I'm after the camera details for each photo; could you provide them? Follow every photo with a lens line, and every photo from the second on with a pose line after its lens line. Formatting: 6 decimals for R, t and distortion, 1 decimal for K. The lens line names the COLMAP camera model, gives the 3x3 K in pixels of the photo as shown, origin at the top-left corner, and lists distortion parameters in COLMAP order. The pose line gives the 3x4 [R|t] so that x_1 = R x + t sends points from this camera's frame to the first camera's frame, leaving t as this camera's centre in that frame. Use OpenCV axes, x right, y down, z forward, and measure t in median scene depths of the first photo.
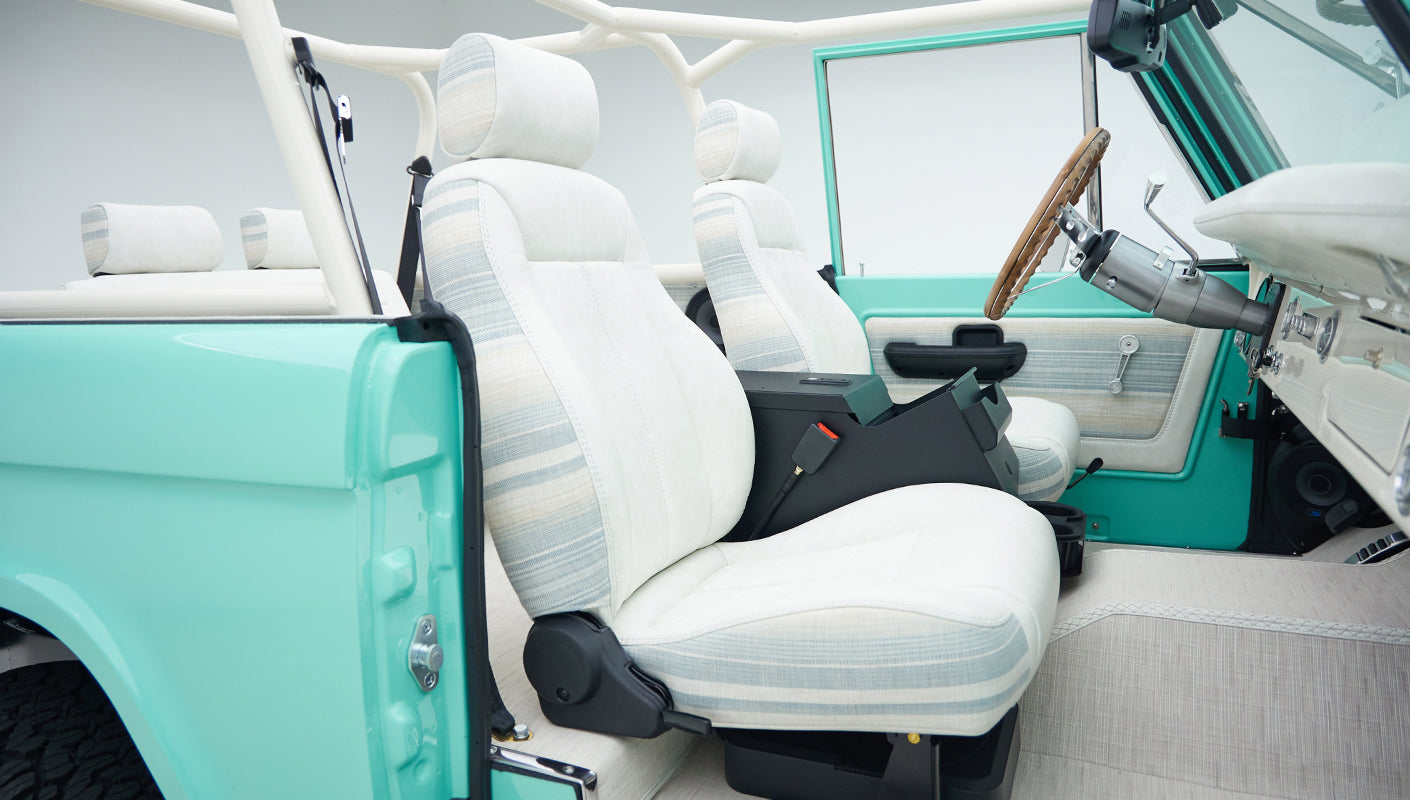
lens RADIAL K [[983.7, 0, 705.0], [0, 983.7, 400.0], [0, 0, 1]] dist [0.004280, -0.002691]
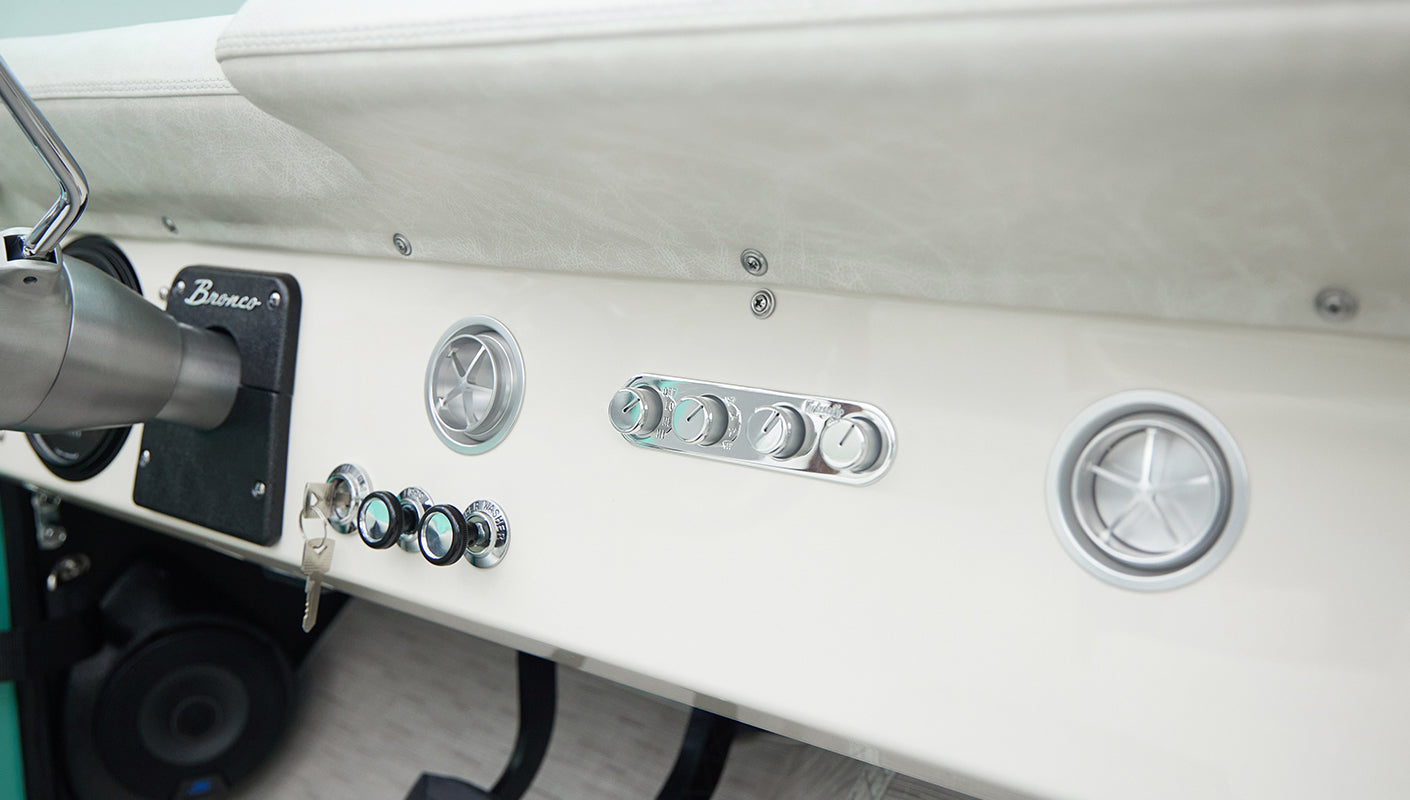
lens RADIAL K [[1243.5, 0, 705.0], [0, 1243.5, 400.0], [0, 0, 1]] dist [0.004022, -0.000682]
pose [[0.221420, -0.162088, 0.961614, 0.266797], [0.133889, 0.981804, 0.134663, -0.150665], [-0.965944, 0.098933, 0.239093, 1.012543]]
